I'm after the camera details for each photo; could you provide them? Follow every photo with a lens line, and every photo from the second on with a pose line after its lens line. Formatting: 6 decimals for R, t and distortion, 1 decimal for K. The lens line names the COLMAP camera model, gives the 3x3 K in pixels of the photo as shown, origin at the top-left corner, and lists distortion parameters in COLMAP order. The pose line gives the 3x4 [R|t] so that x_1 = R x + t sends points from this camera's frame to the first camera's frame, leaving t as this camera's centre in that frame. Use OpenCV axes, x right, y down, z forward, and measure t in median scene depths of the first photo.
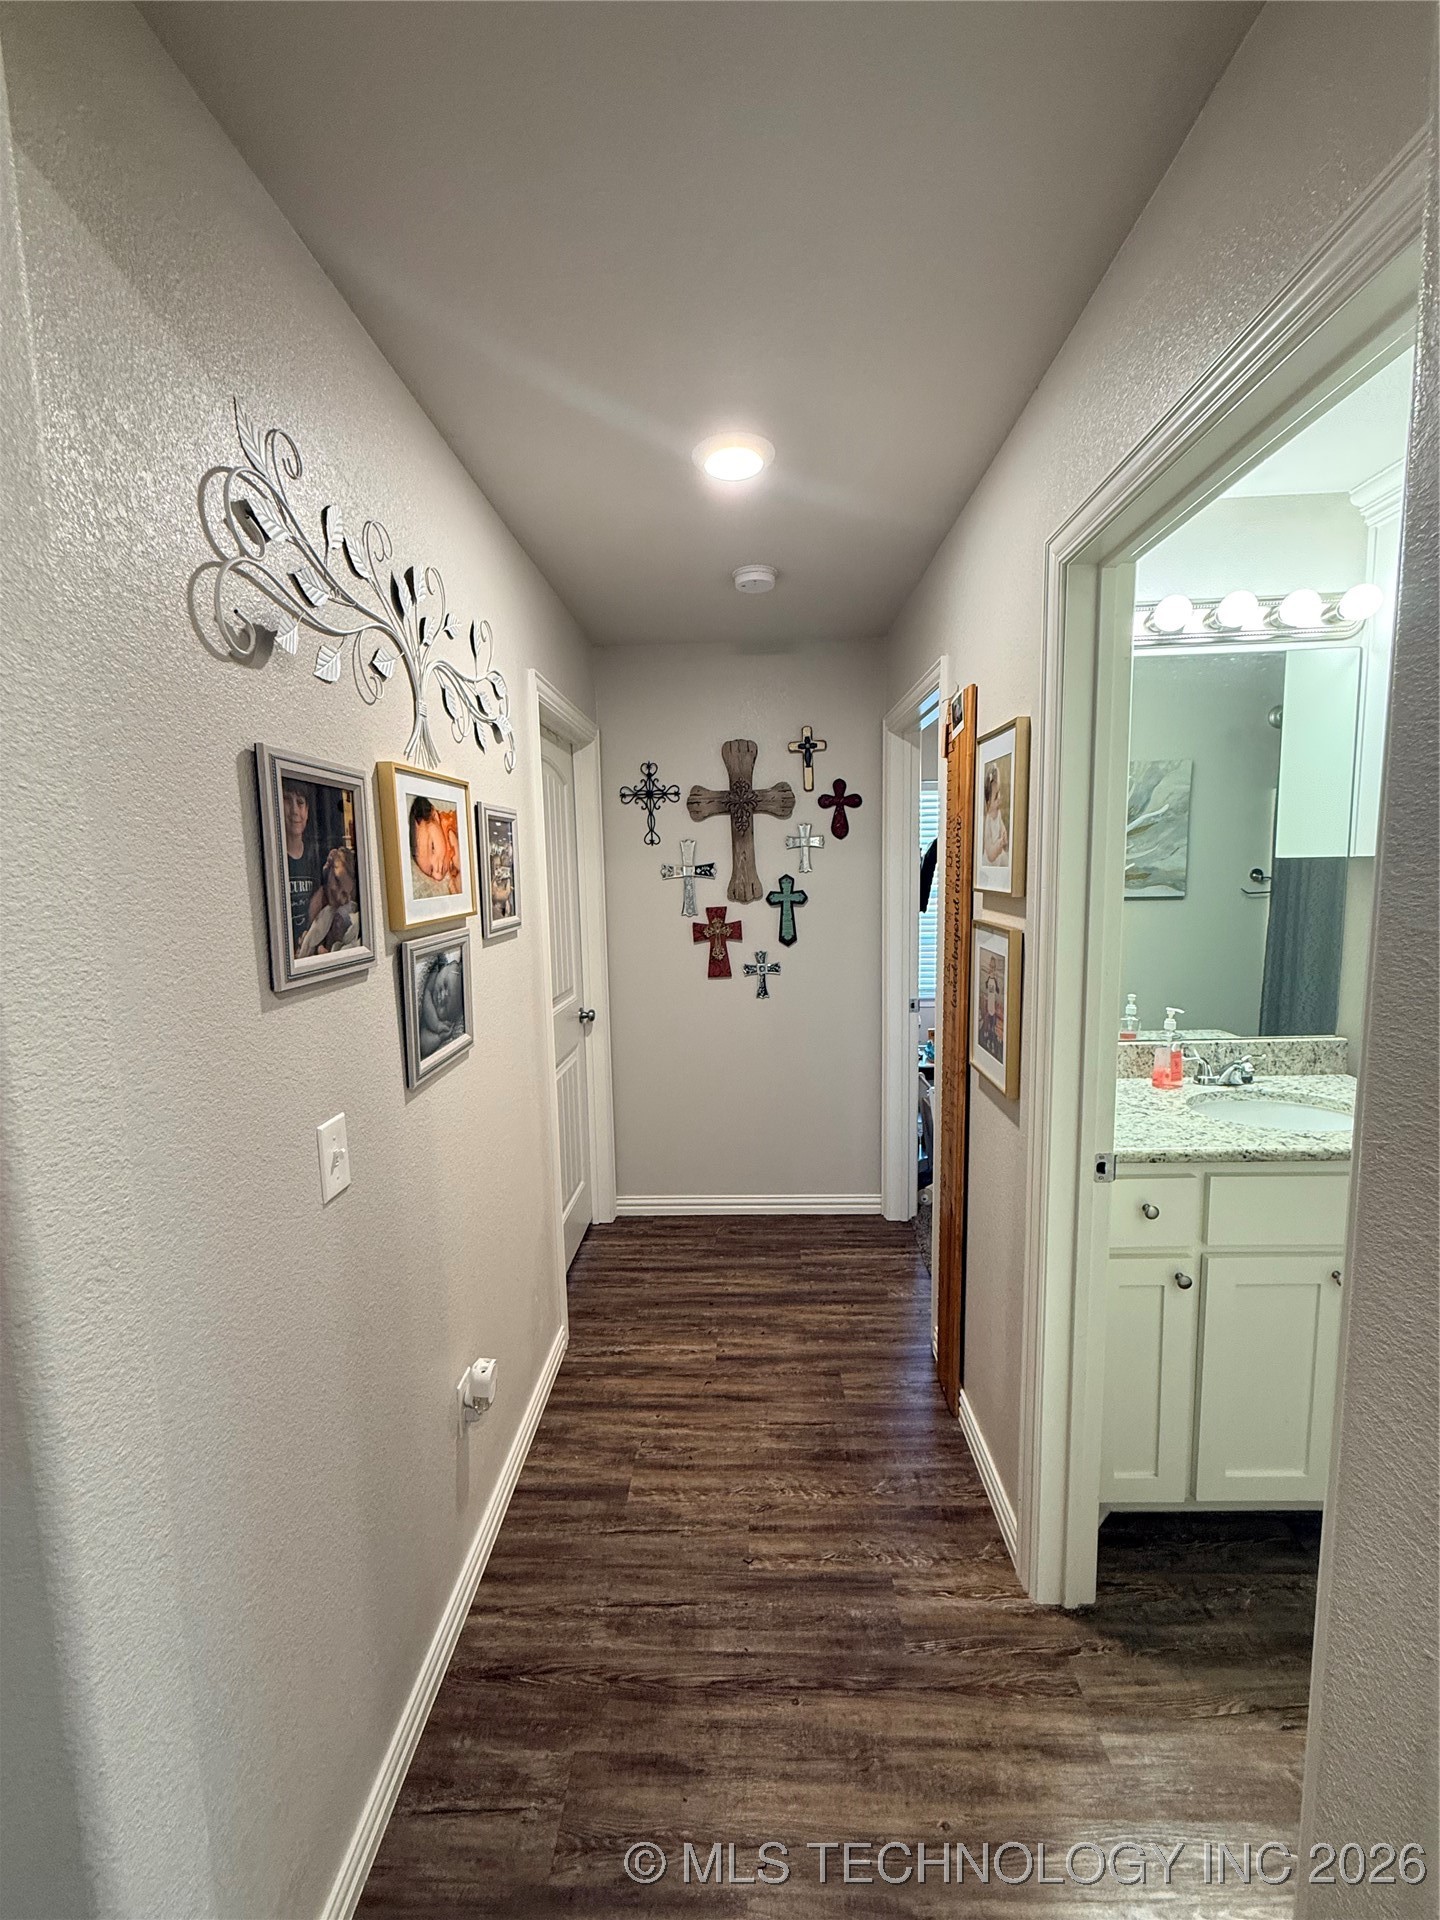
lens RADIAL K [[762.8, 0, 721.7], [0, 762.8, 950.6], [0, 0, 1]] dist [0.000586, -0.000185]
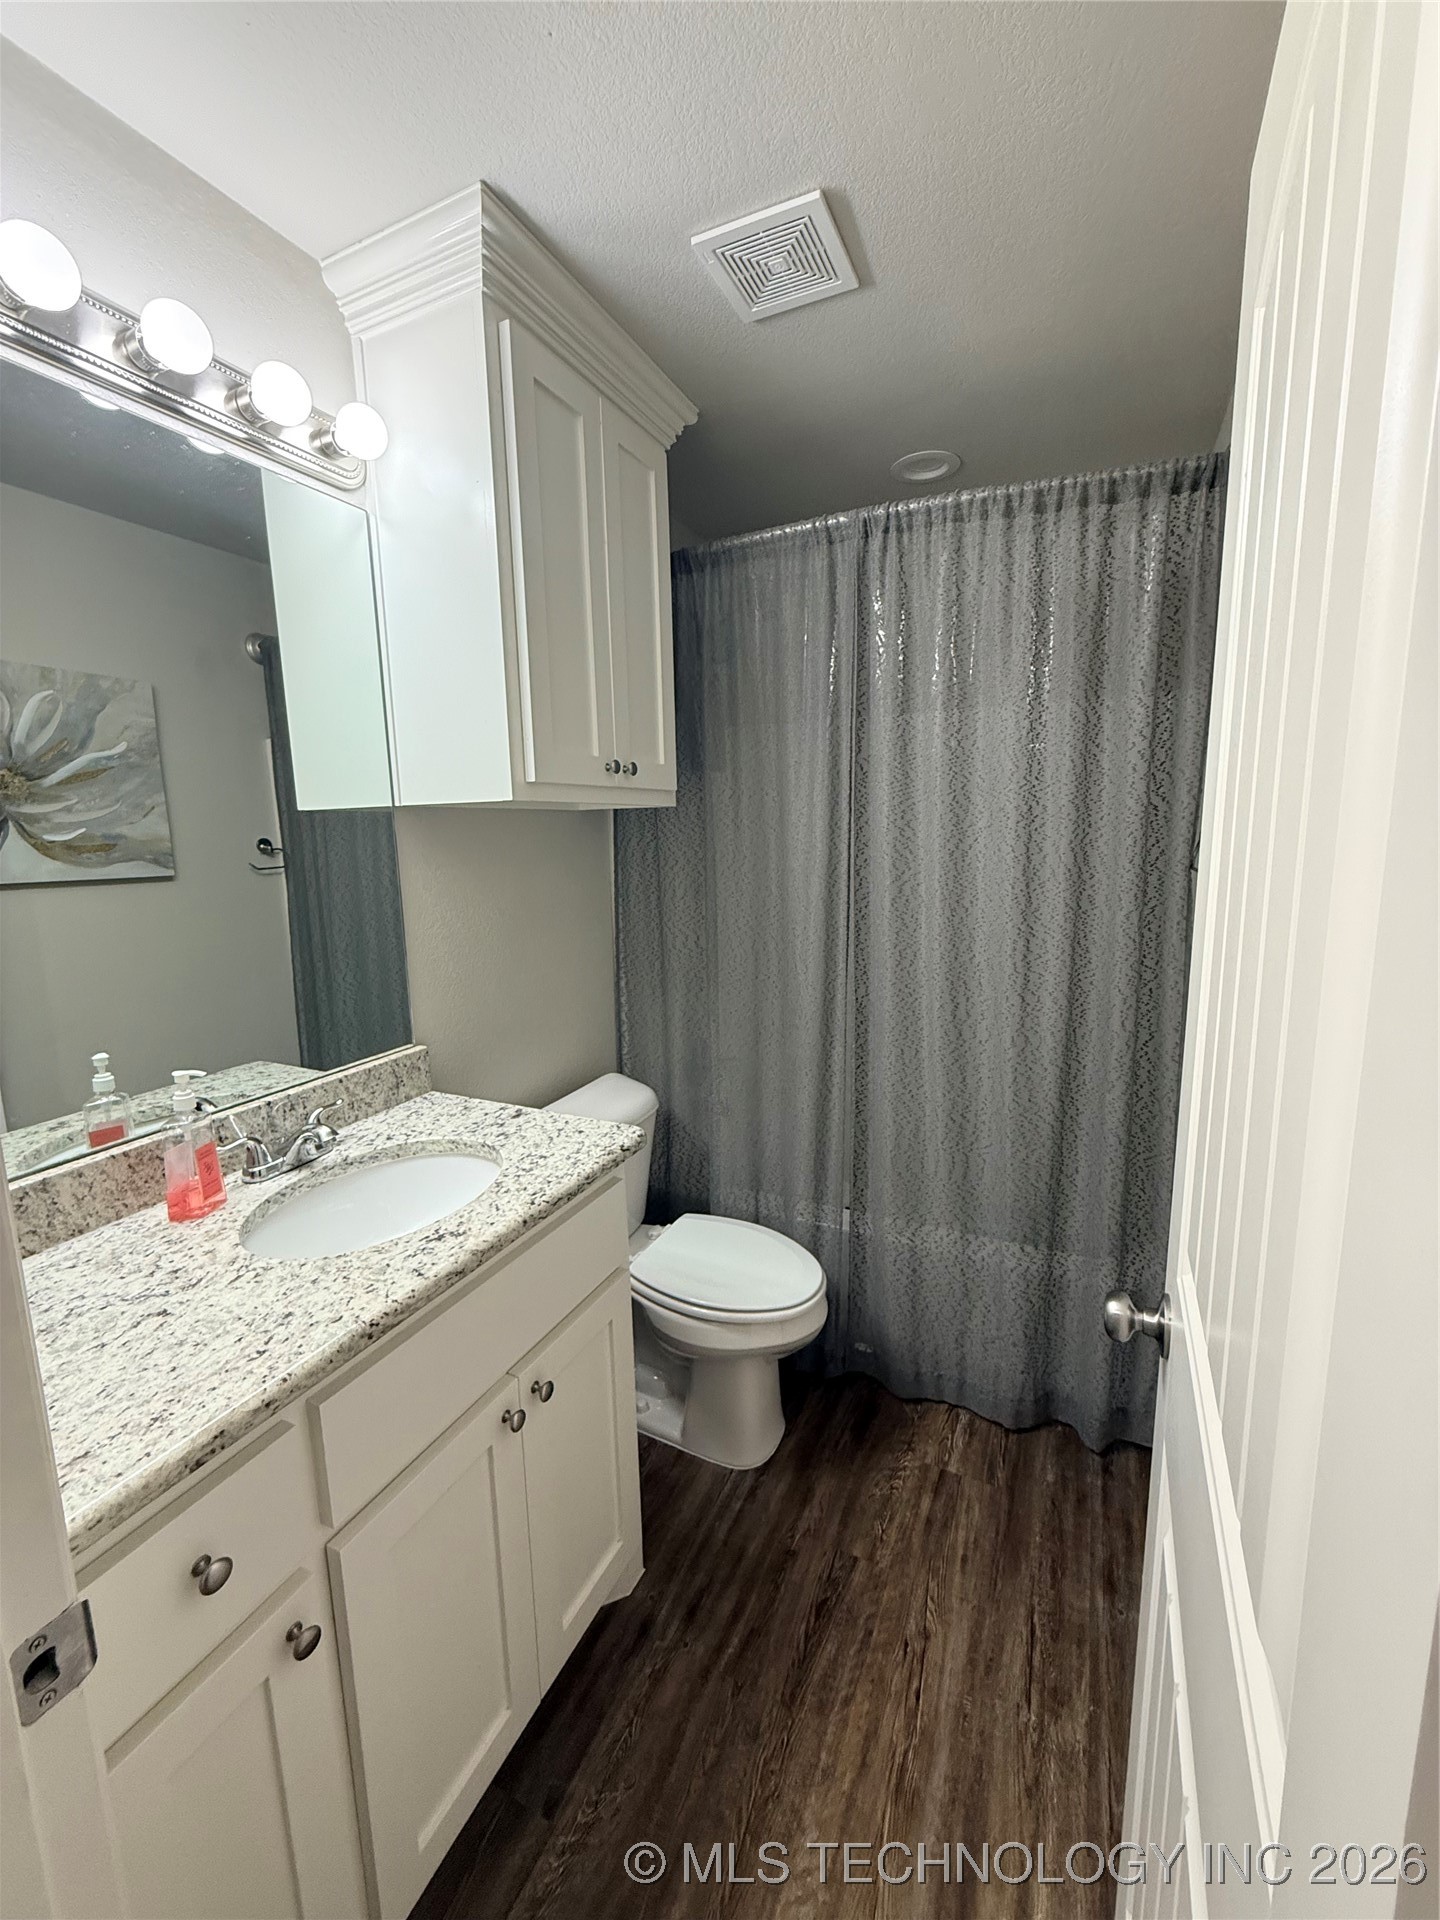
lens RADIAL K [[768.7, 0, 725.0], [0, 768.7, 952.8], [0, 0, 1]] dist [0.000352, -0.000356]
pose [[0.397701, -0.129958, 0.908265, 0.251887], [0.111878, 0.989400, 0.092580, -0.015475], [-0.910669, 0.064796, 0.408025, 0.410123]]
